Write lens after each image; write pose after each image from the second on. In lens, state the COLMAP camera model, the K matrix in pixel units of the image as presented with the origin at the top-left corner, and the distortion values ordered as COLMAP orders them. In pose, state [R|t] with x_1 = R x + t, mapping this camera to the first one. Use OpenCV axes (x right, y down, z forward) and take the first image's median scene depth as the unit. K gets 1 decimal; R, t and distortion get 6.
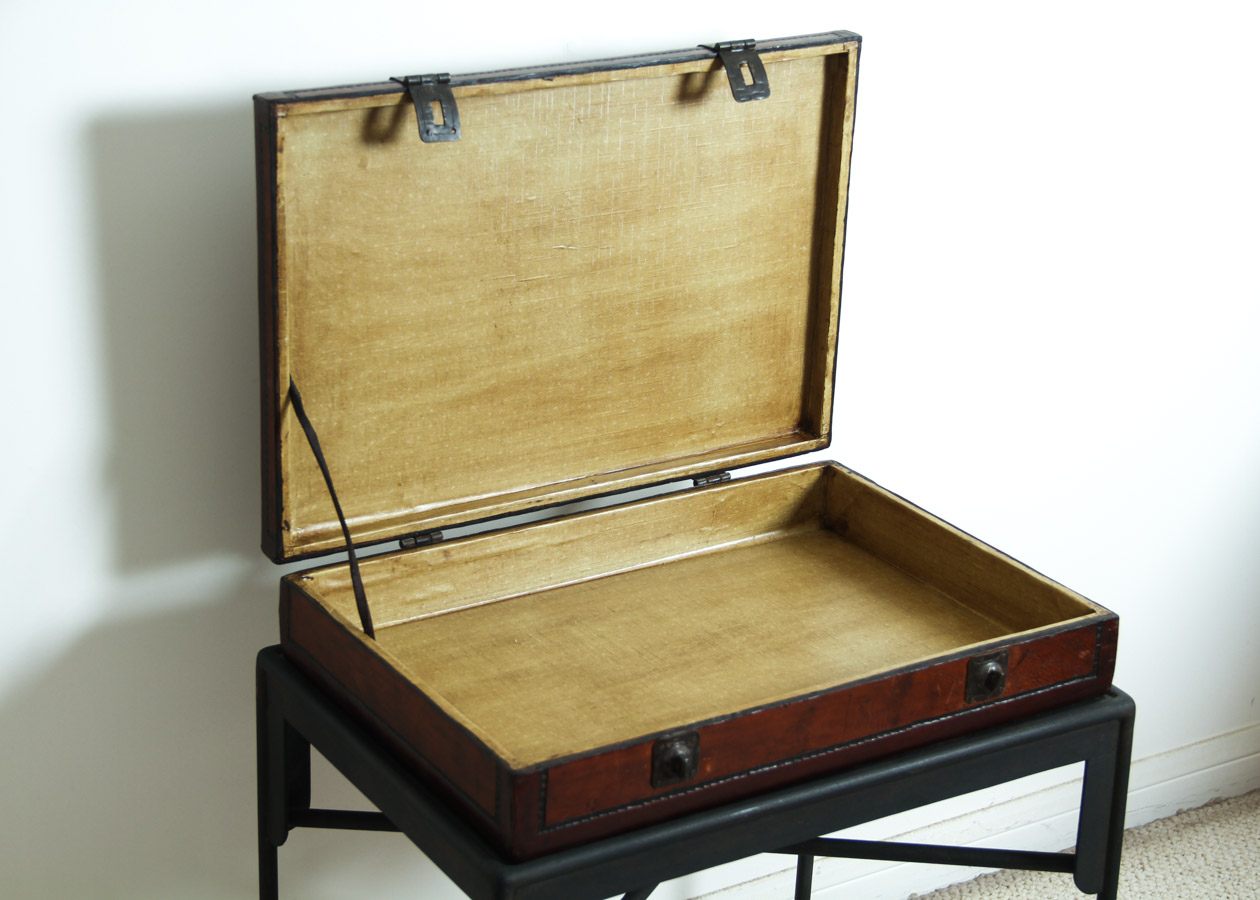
lens RADIAL K [[2424.2, 0, 628.9], [0, 2424.2, 489.2], [0, 0, 1]] dist [0.198925, 0.463004]
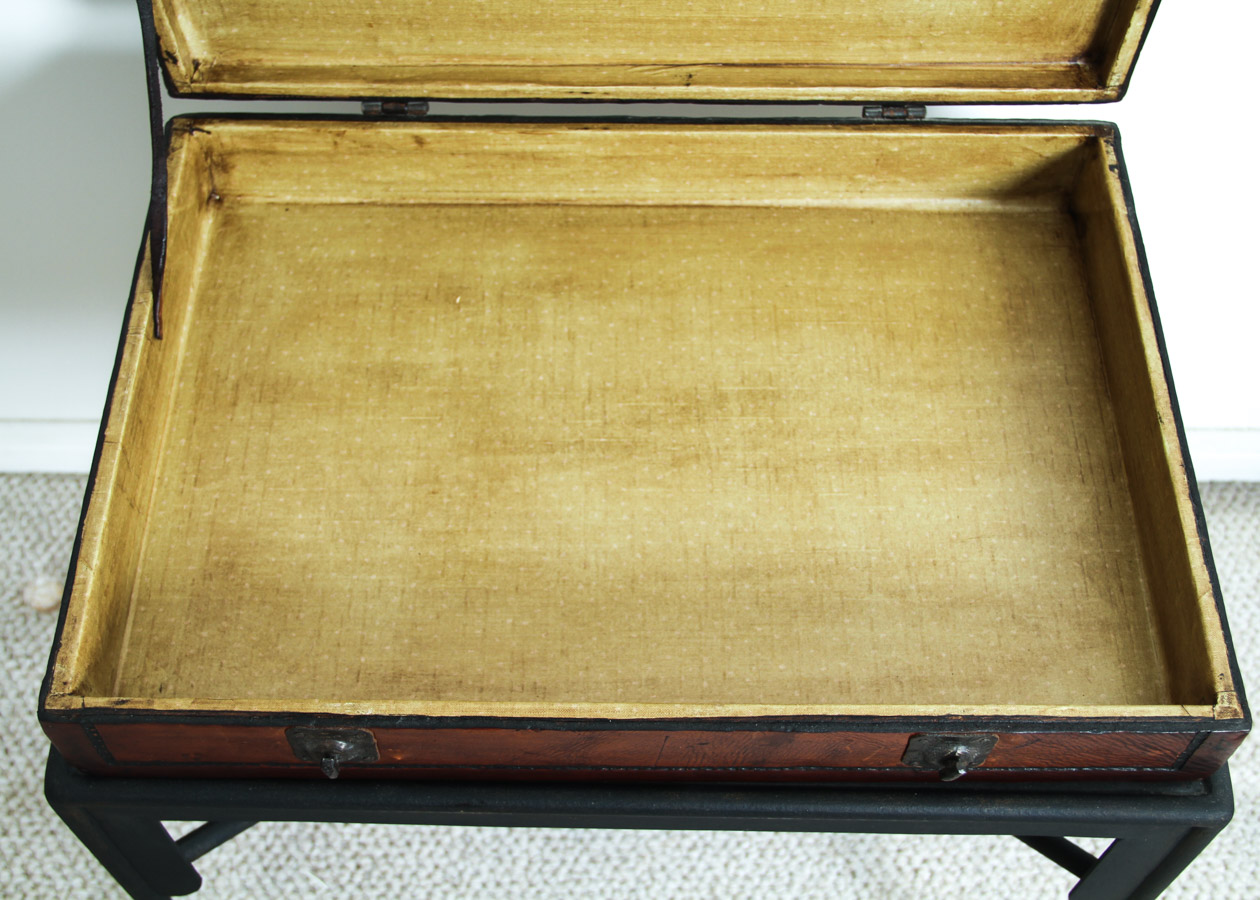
lens RADIAL K [[1588.8, 0, 630.0], [0, 1588.8, 450.0], [0, 0, 1]] dist [0.003339, 0.063231]
pose [[0.846899, 0.435121, -0.305666, 0.150494], [-0.190032, 0.784522, 0.590265, -0.179077], [0.496639, -0.441808, 0.747098, 0.622430]]
